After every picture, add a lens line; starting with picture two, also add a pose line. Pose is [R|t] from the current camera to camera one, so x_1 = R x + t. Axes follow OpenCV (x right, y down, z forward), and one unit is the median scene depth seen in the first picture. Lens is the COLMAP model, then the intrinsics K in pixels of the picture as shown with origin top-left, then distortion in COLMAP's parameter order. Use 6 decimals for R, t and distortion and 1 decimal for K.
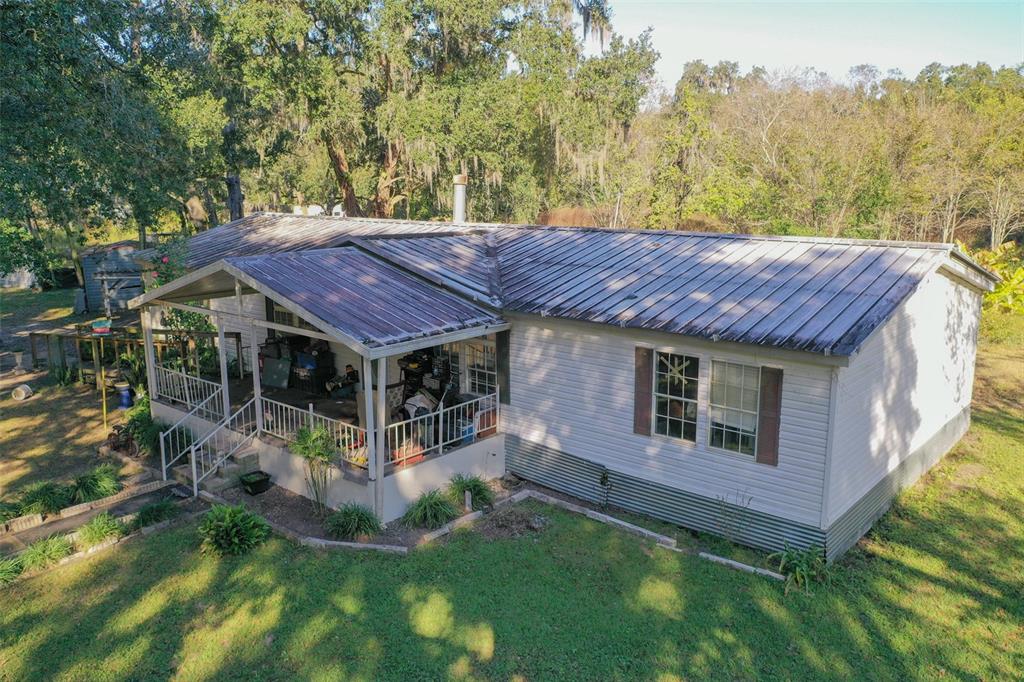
lens RADIAL K [[808.9, 0, 512.0], [0, 808.9, 341.0], [0, 0, 1]] dist [0.005256, -0.004463]
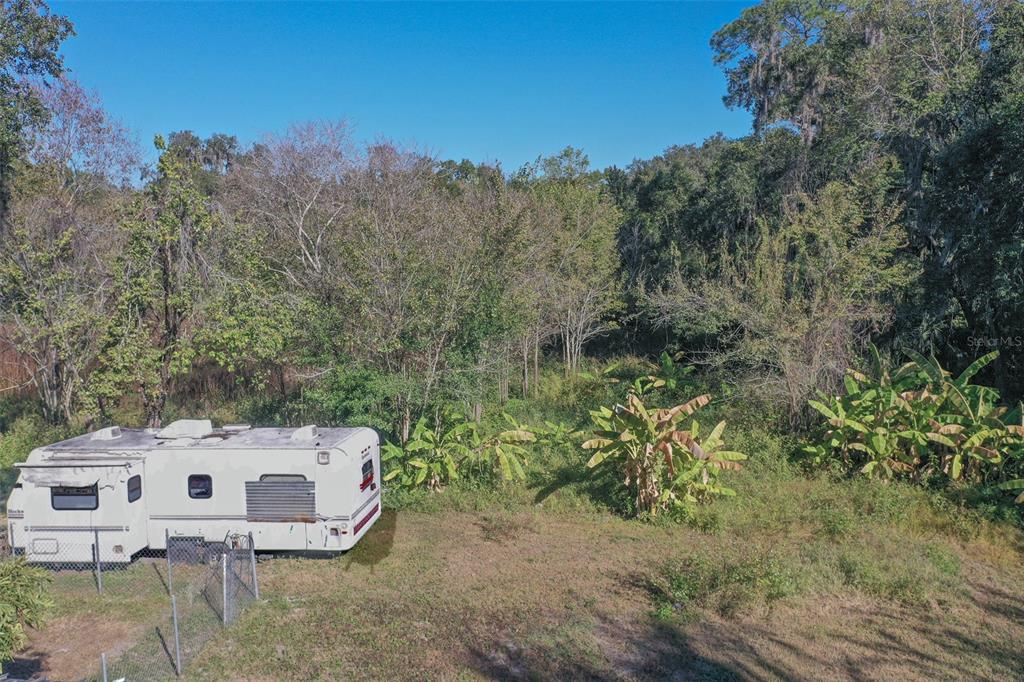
lens RADIAL K [[808.9, 0, 512.0], [0, 808.9, 341.0], [0, 0, 1]] dist [0.005256, -0.004463]
pose [[0.831303, -0.055900, 0.553002, 0.052275], [0.111052, 0.991573, -0.066705, -0.057772], [-0.544613, 0.116864, 0.830505, 0.221292]]
